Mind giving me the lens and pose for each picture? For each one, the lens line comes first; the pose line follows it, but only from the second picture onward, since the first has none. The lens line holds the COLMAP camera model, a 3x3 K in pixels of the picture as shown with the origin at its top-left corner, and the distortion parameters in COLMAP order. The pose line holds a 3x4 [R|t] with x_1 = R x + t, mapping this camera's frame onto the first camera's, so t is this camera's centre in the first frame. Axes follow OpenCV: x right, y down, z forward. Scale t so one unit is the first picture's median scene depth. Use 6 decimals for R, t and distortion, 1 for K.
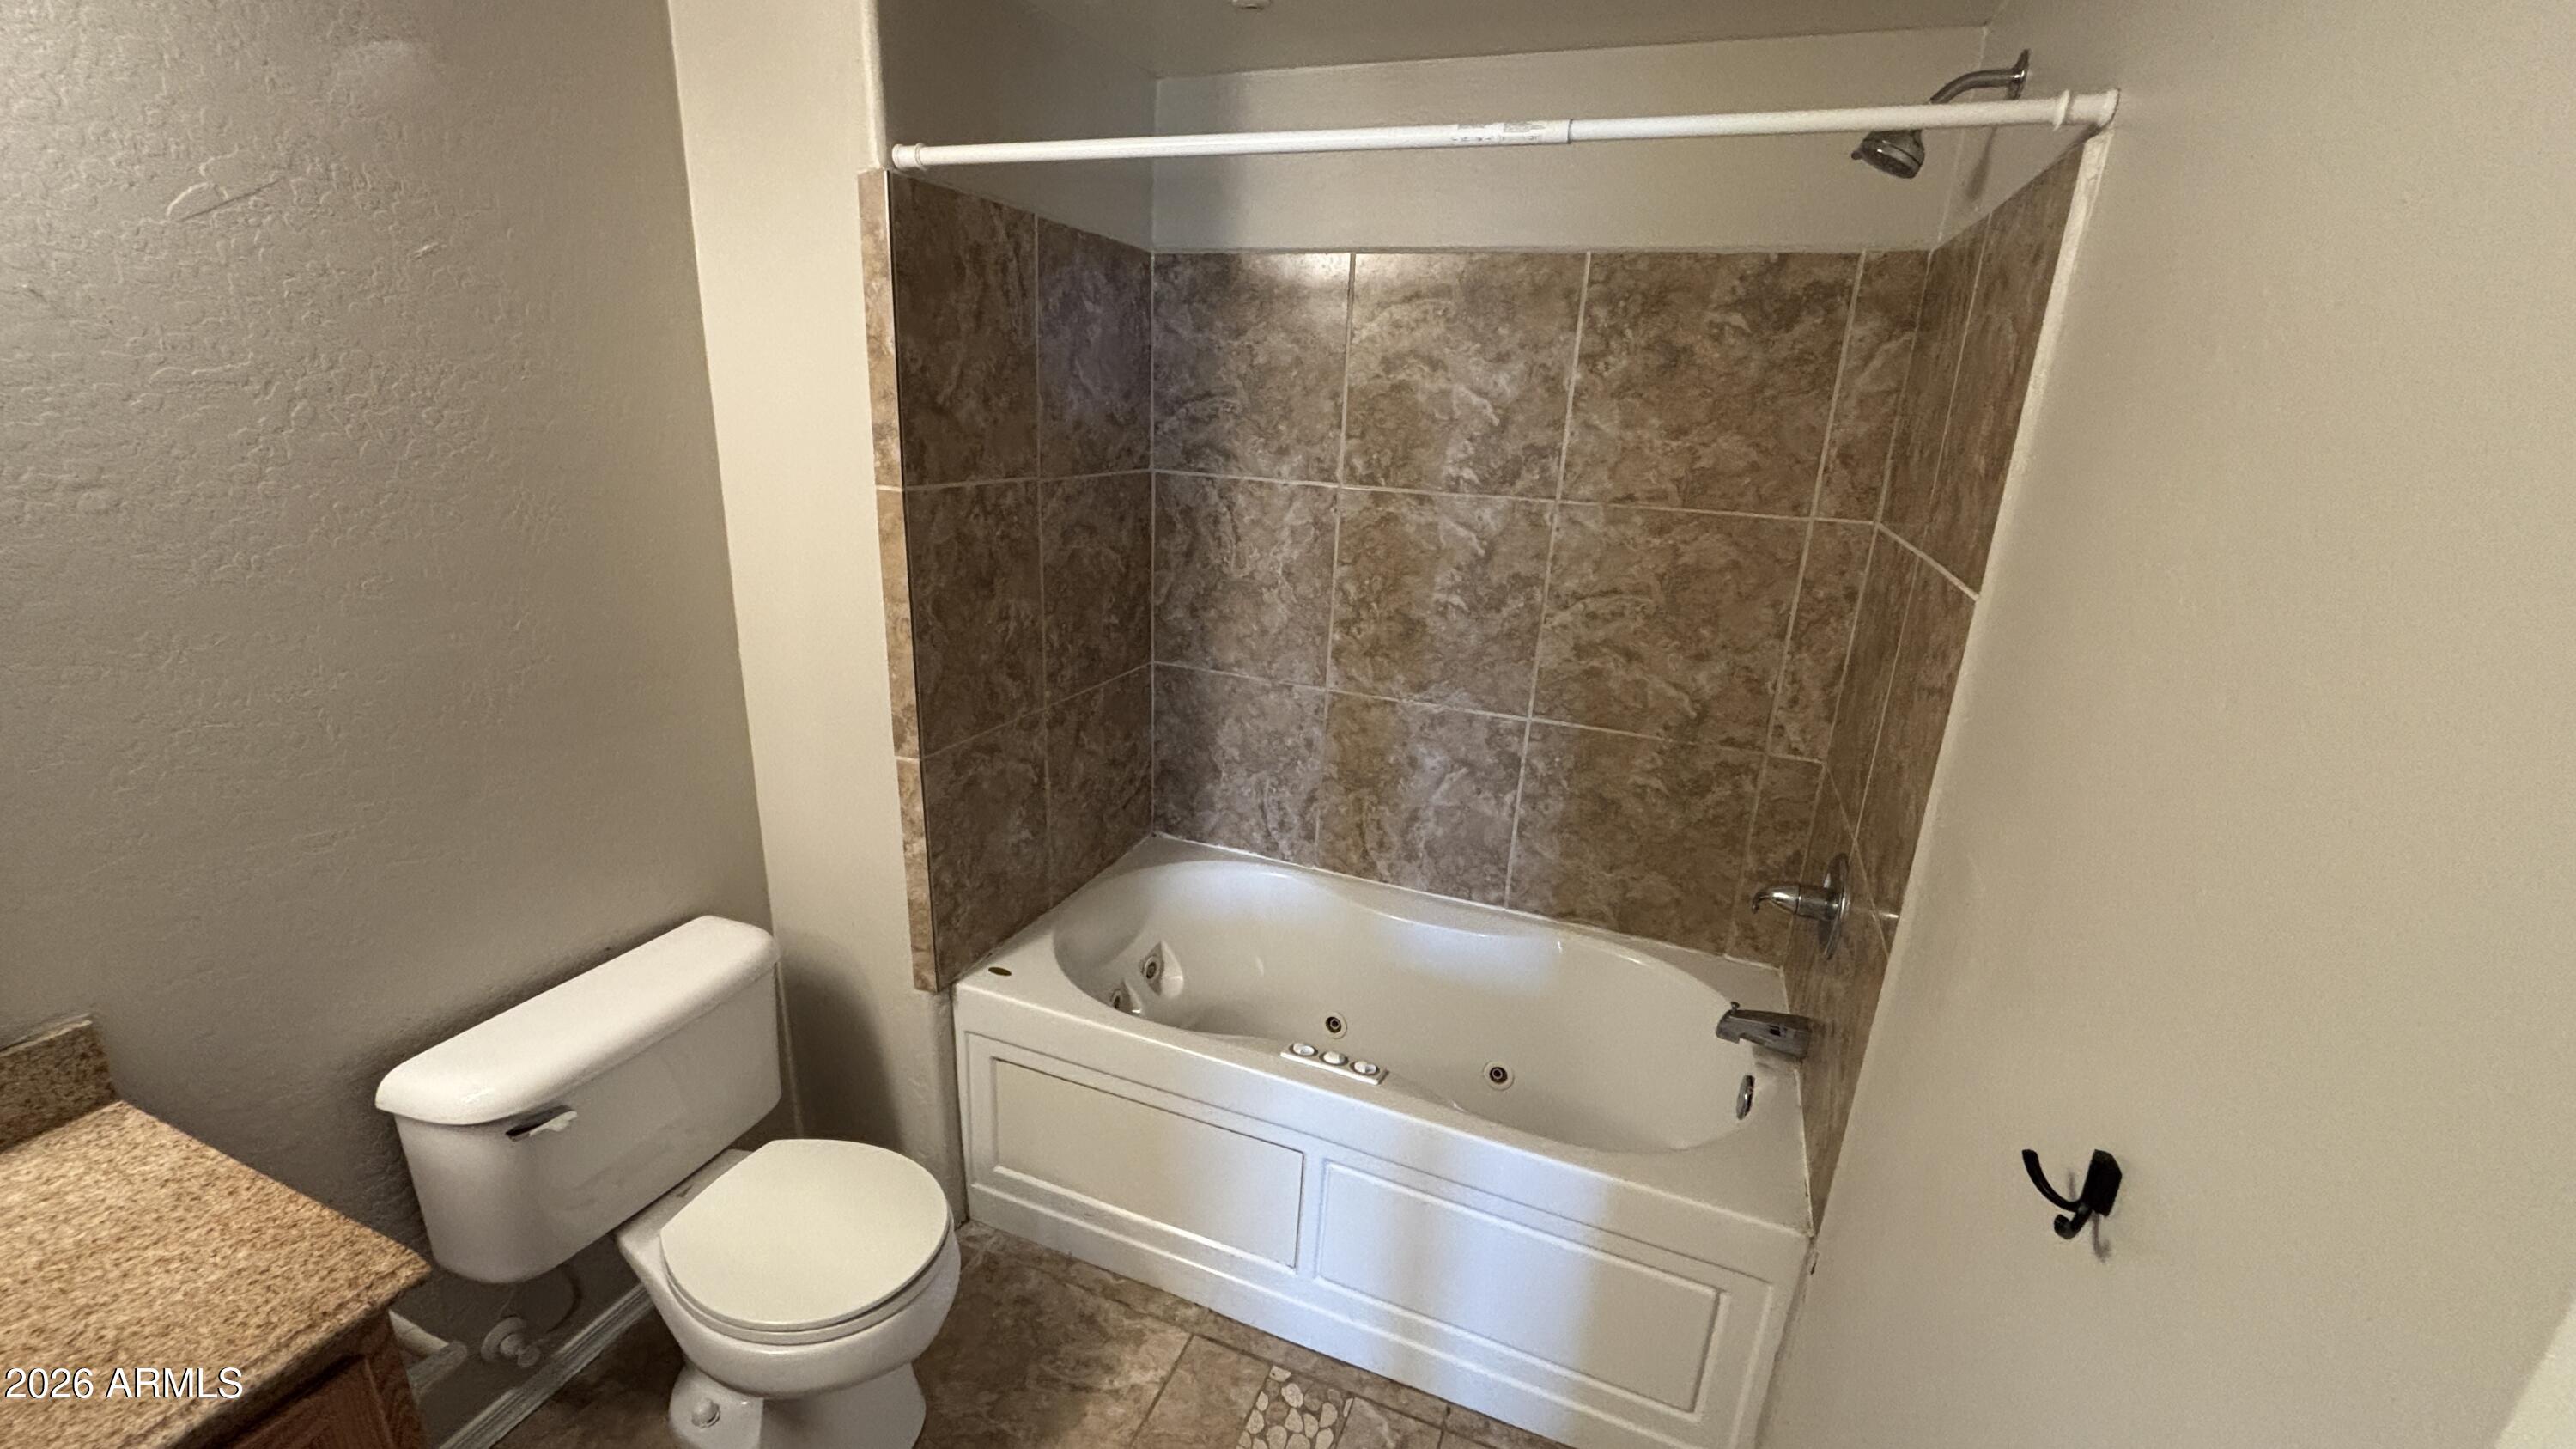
lens RADIAL K [[1038.2, 0, 1270.4], [0, 1038.2, 730.3], [0, 0, 1]] dist [0.007350, -0.003118]
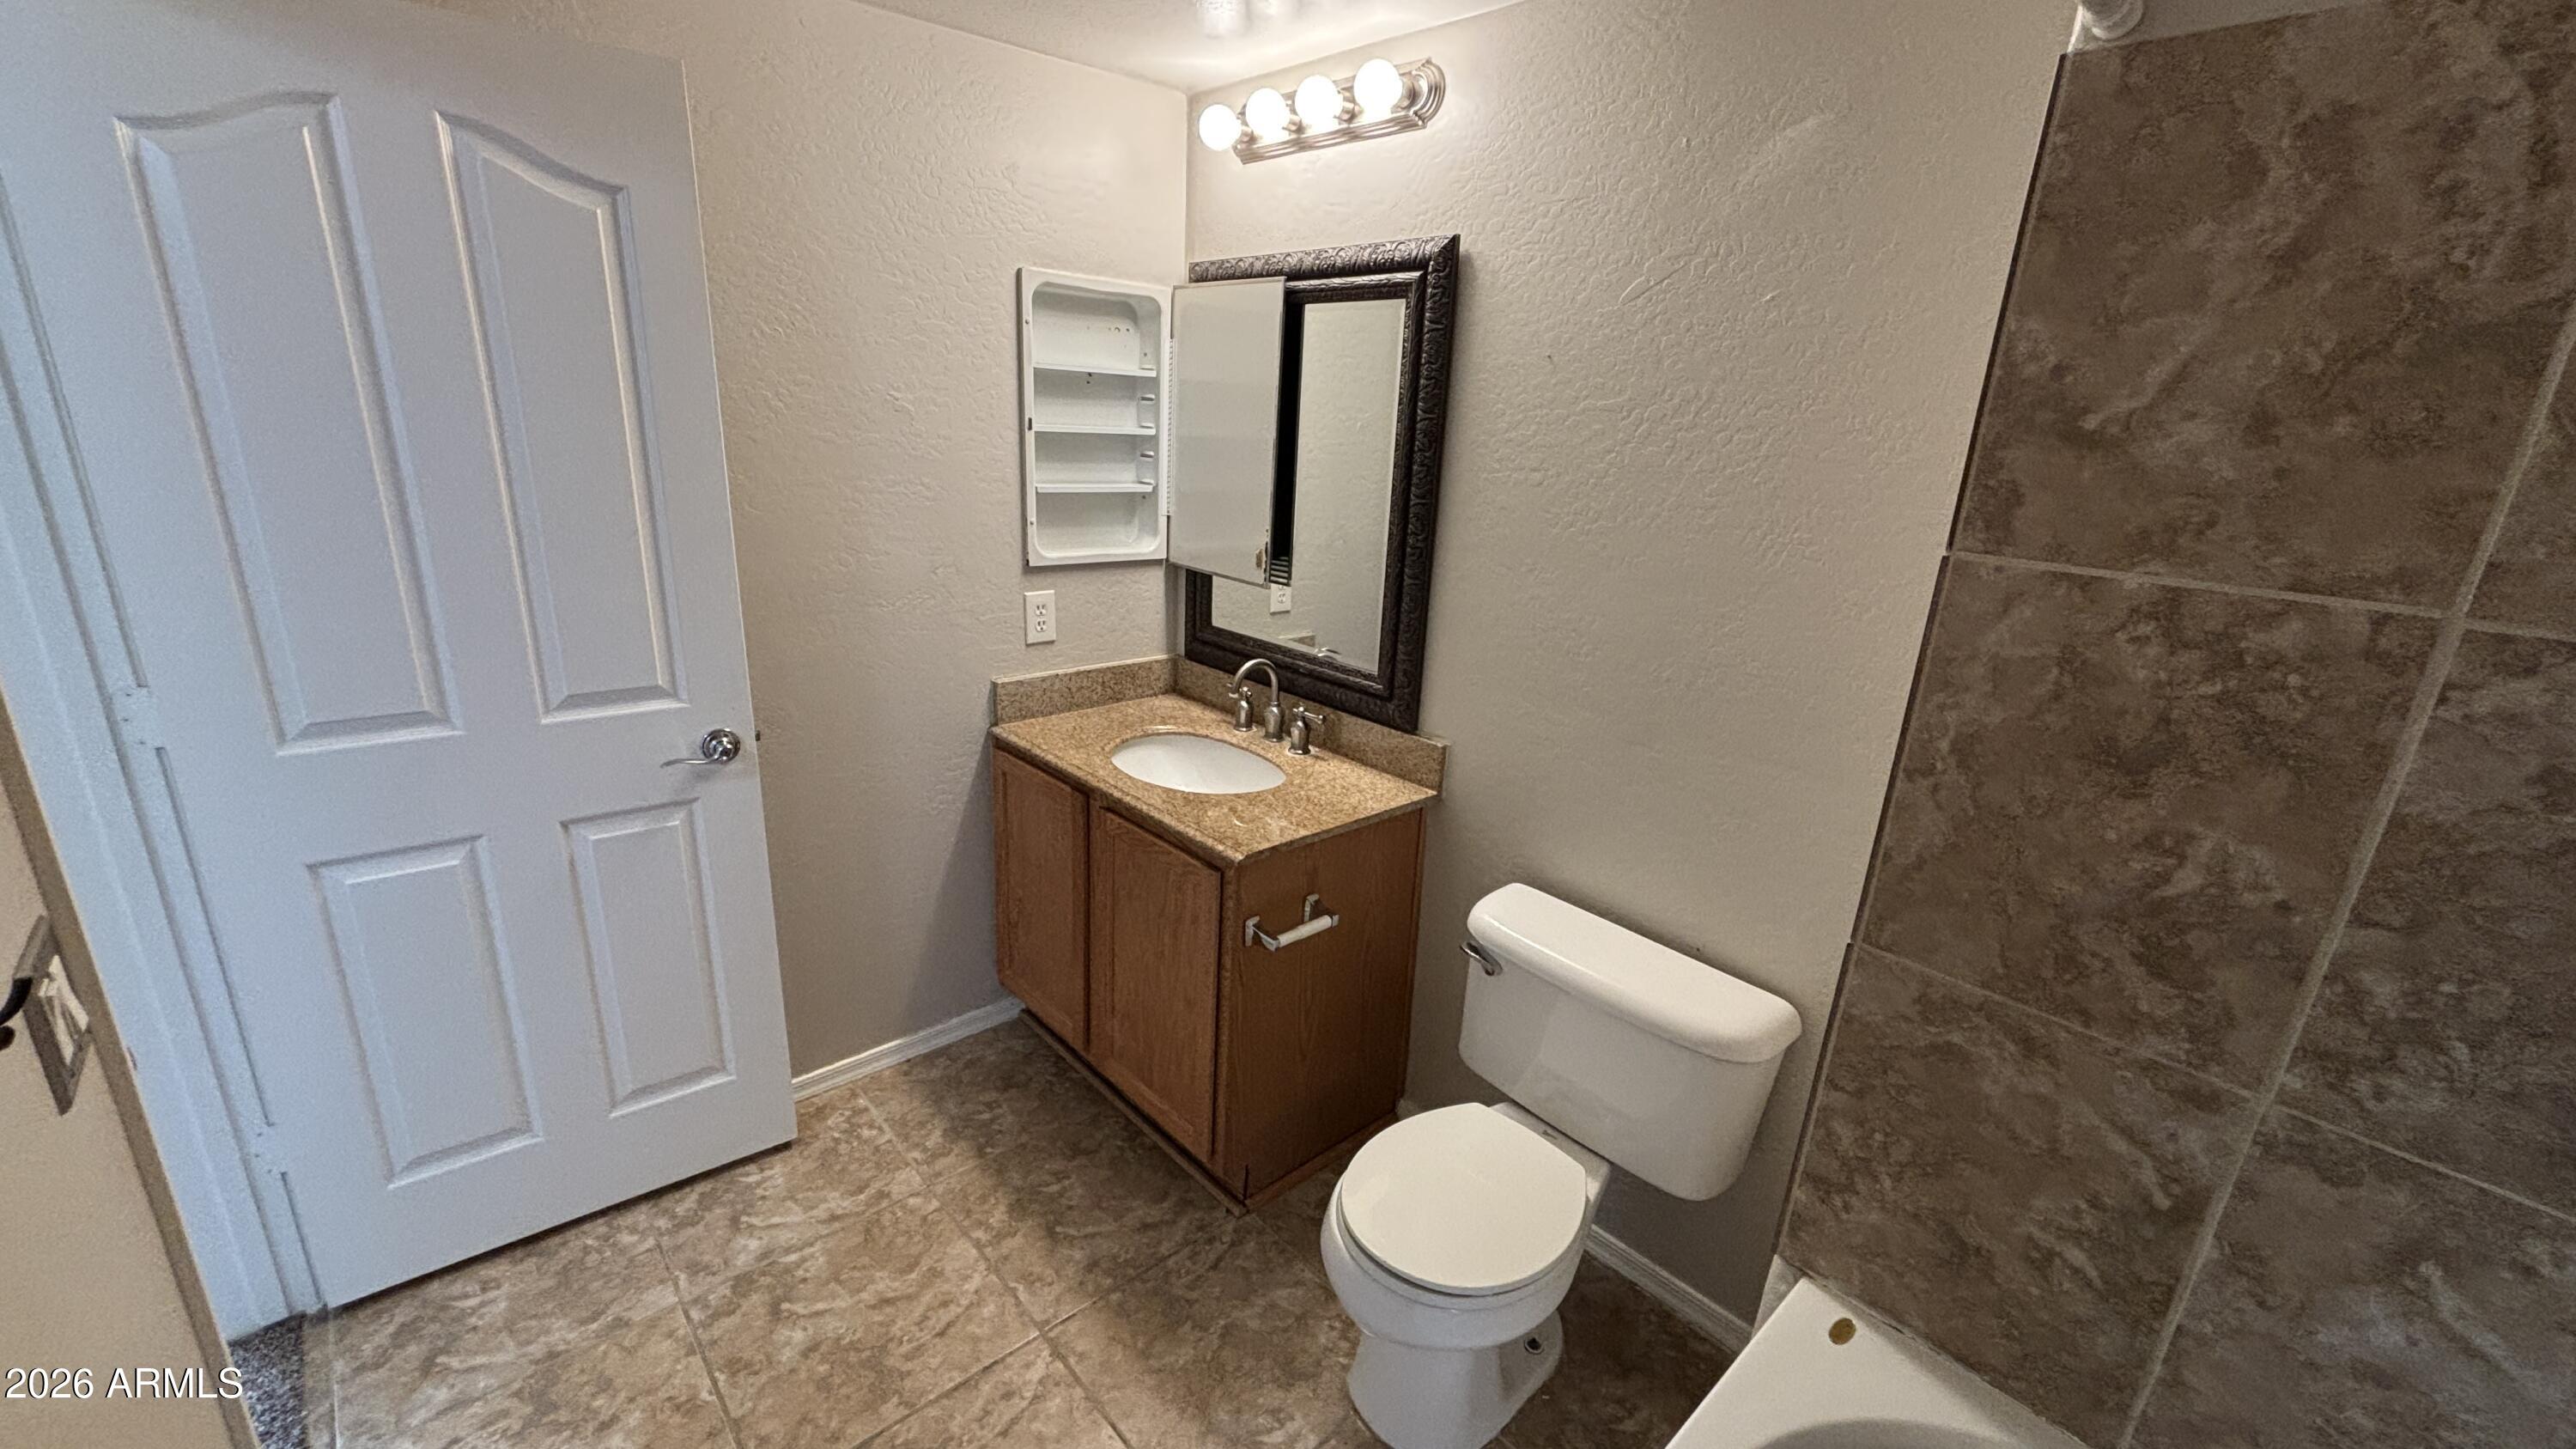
lens RADIAL K [[1038.2, 0, 1268.0], [0, 1038.2, 721.7], [0, 0, 1]] dist [0.007350, -0.003118]
pose [[-0.440852, 0.206904, -0.873407, 0.398339], [-0.335275, 0.864676, 0.374066, -0.222165], [0.832610, 0.457740, -0.311824, 0.821437]]
